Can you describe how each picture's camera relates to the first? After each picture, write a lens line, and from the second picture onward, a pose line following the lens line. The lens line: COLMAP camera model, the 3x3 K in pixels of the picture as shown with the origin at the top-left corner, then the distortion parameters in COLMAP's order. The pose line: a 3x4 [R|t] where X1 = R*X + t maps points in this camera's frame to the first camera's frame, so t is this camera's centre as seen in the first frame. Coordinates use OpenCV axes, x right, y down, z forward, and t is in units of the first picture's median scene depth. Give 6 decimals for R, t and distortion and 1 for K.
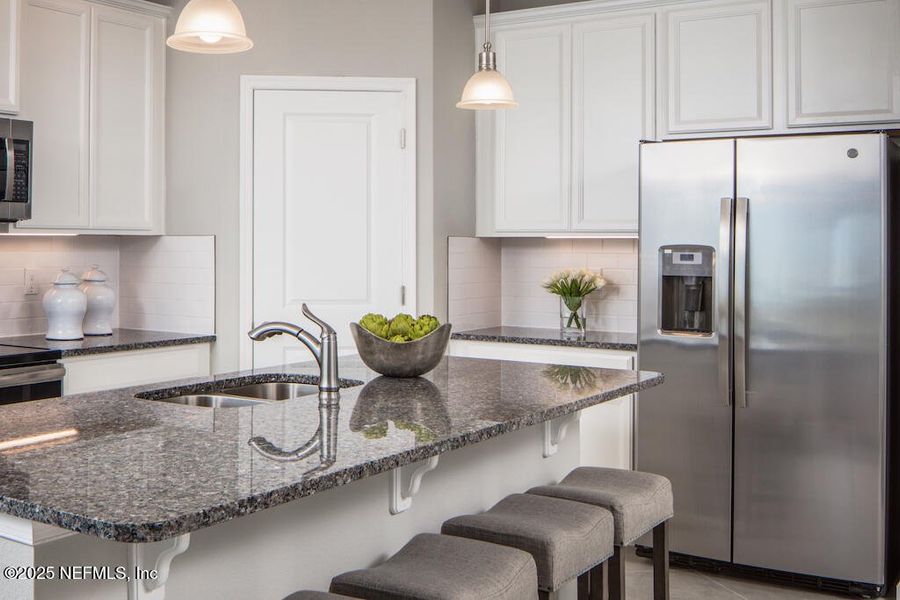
lens RADIAL K [[1044.2, 0, 450.0], [0, 1044.2, 300.0], [0, 0, 1]] dist [-0.014314, -0.003694]
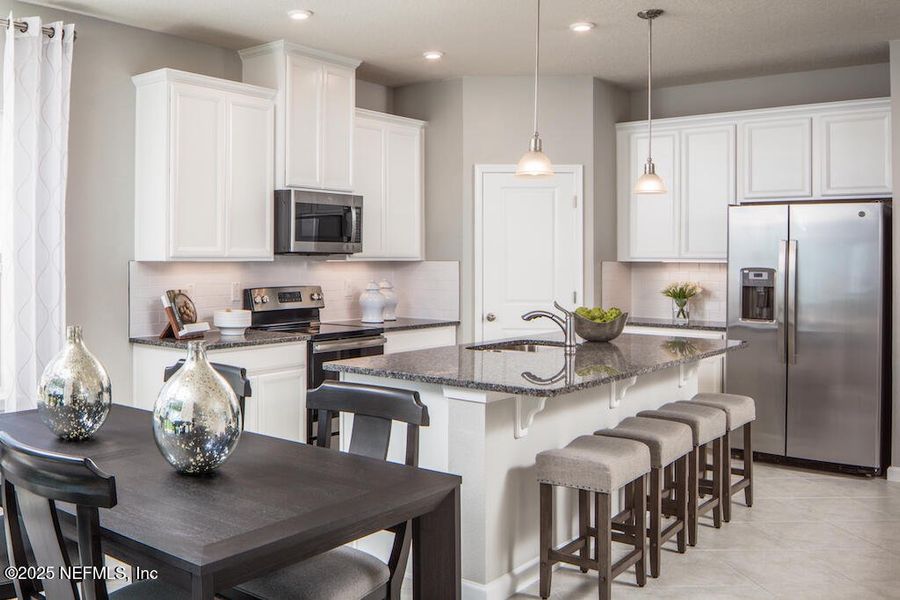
lens RADIAL K [[784.3, 0, 450.0], [0, 784.3, 300.0], [0, 0, 1]] dist [0.005280, -0.058986]
pose [[0.992050, 0.004065, -0.125780, -0.101296], [-0.004281, 0.999990, -0.001444, 0.002782], [0.125773, 0.001971, 0.992057, -0.298682]]
